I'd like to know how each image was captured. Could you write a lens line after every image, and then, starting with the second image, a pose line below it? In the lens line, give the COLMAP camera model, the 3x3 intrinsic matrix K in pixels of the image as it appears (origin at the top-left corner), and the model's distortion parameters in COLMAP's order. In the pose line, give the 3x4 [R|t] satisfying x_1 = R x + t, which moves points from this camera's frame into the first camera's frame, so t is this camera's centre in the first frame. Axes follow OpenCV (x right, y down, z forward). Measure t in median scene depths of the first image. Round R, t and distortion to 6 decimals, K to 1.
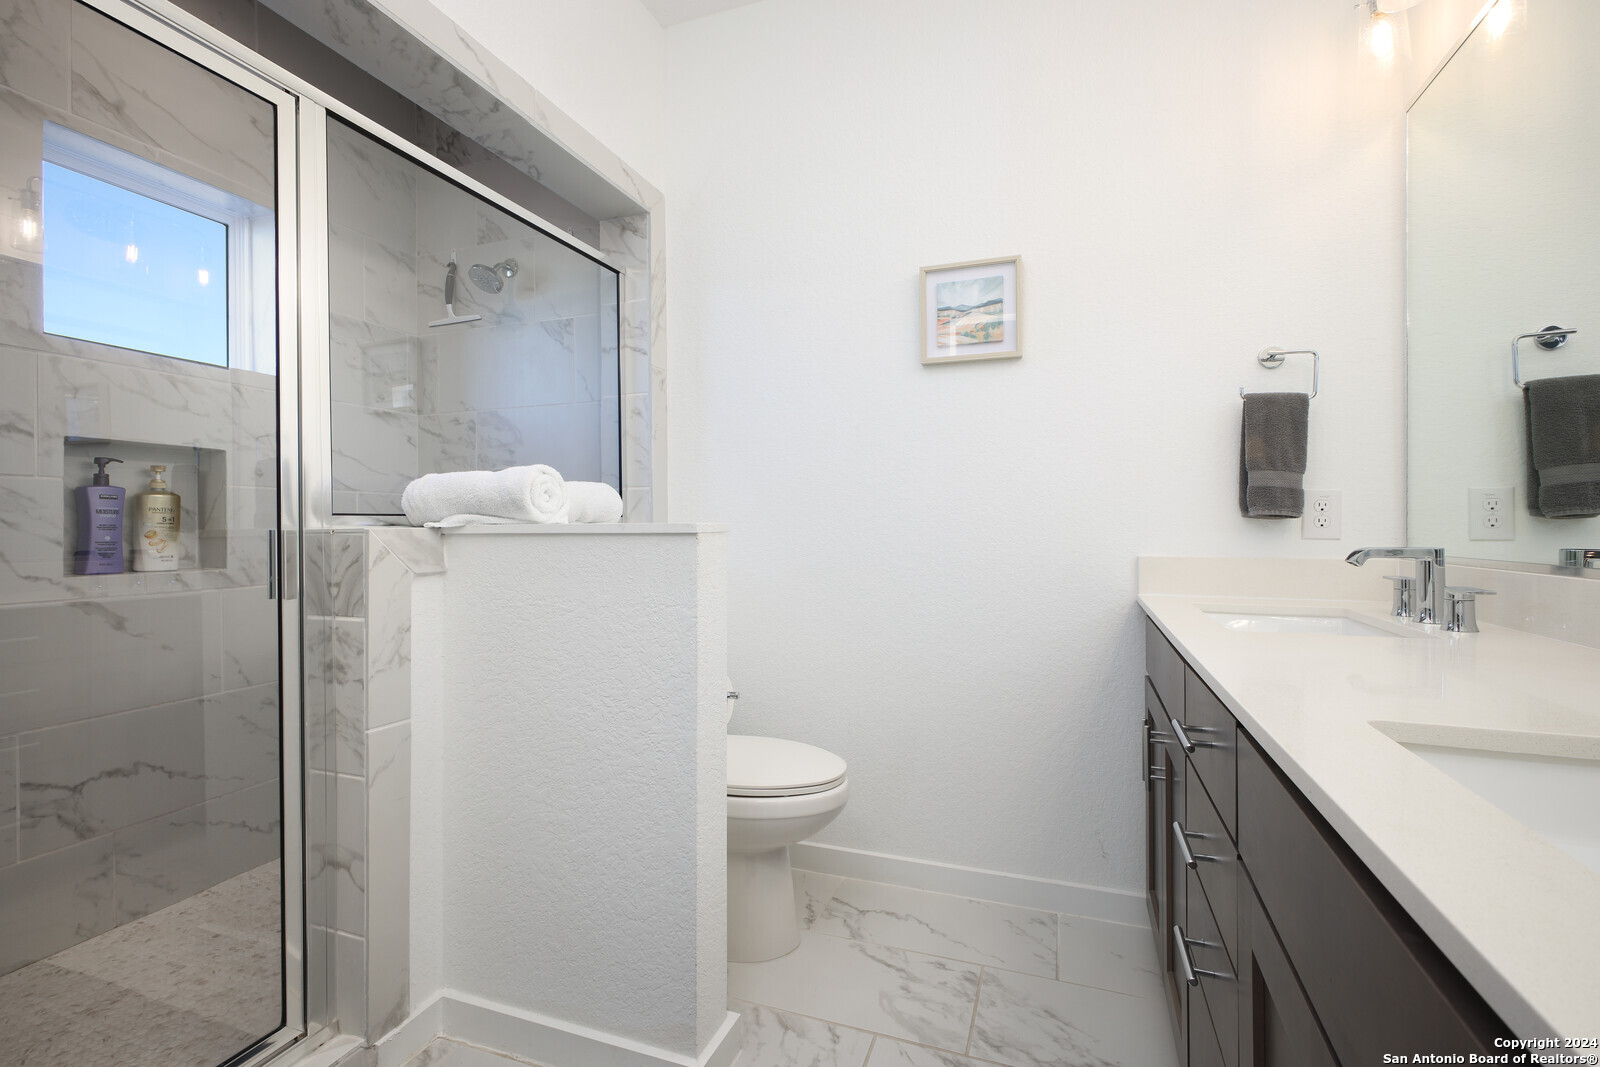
lens RADIAL K [[703.9, 0, 798.9], [0, 703.9, 526.4], [0, 0, 1]] dist [0.004985, 0.000610]
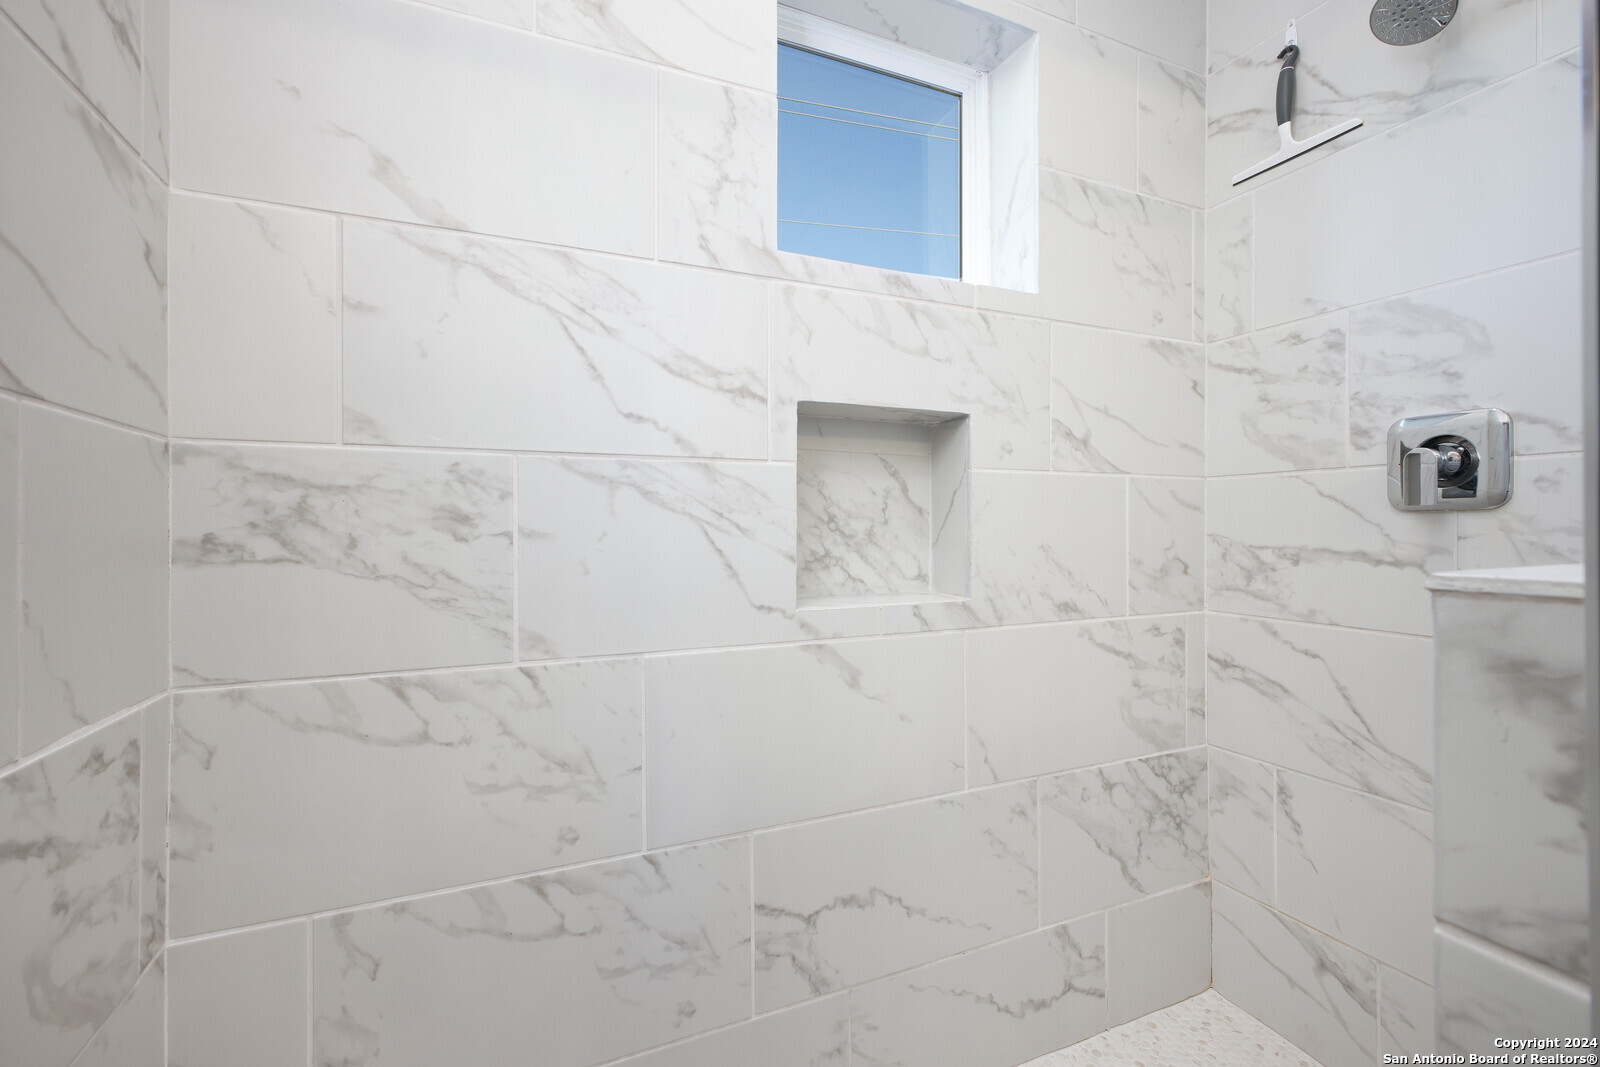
lens RADIAL K [[703.9, 0, 798.9], [0, 703.9, 526.4], [0, 0, 1]] dist [0.004985, 0.000610]
pose [[0.696885, 0.000817, -0.717182, -0.494139], [0.000103, 0.999999, 0.001238, -0.007337], [0.717183, -0.000937, 0.696885, 0.474599]]
